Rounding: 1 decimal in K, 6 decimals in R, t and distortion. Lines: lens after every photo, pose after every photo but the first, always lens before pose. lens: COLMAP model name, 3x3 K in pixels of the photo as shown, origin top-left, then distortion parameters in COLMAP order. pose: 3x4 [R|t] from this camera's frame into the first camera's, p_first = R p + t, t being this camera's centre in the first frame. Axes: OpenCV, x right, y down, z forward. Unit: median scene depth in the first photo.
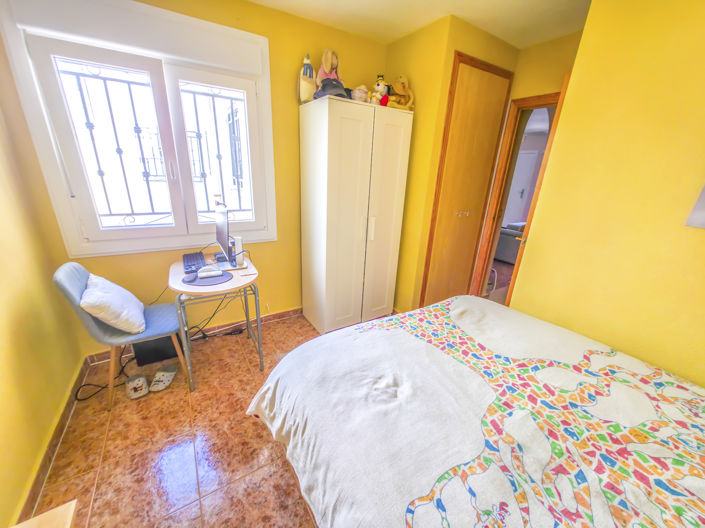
lens RADIAL K [[284.2, 0, 353.4], [0, 284.2, 267.5], [0, 0, 1]] dist [0.001209, 0.000237]
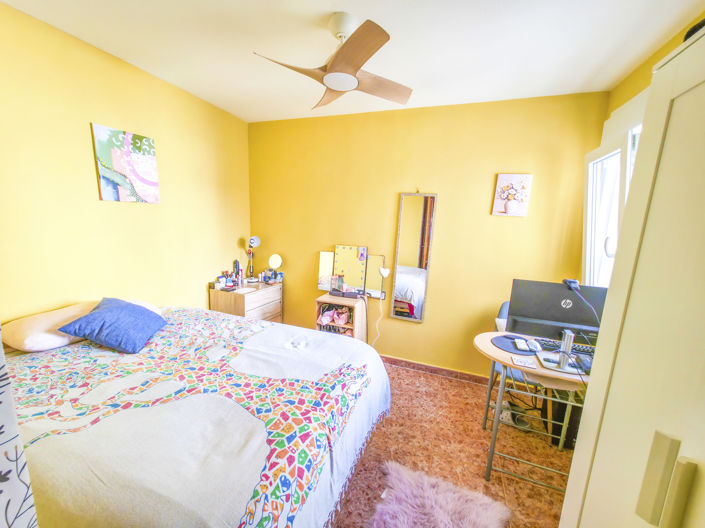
lens RADIAL K [[284.2, 0, 353.4], [0, 284.2, 267.5], [0, 0, 1]] dist [0.001209, 0.000237]
pose [[-0.794246, 0.018344, -0.607319, 0.772337], [-0.276208, 0.879393, 0.387785, -0.629897], [0.541185, 0.475743, -0.693388, 1.880033]]
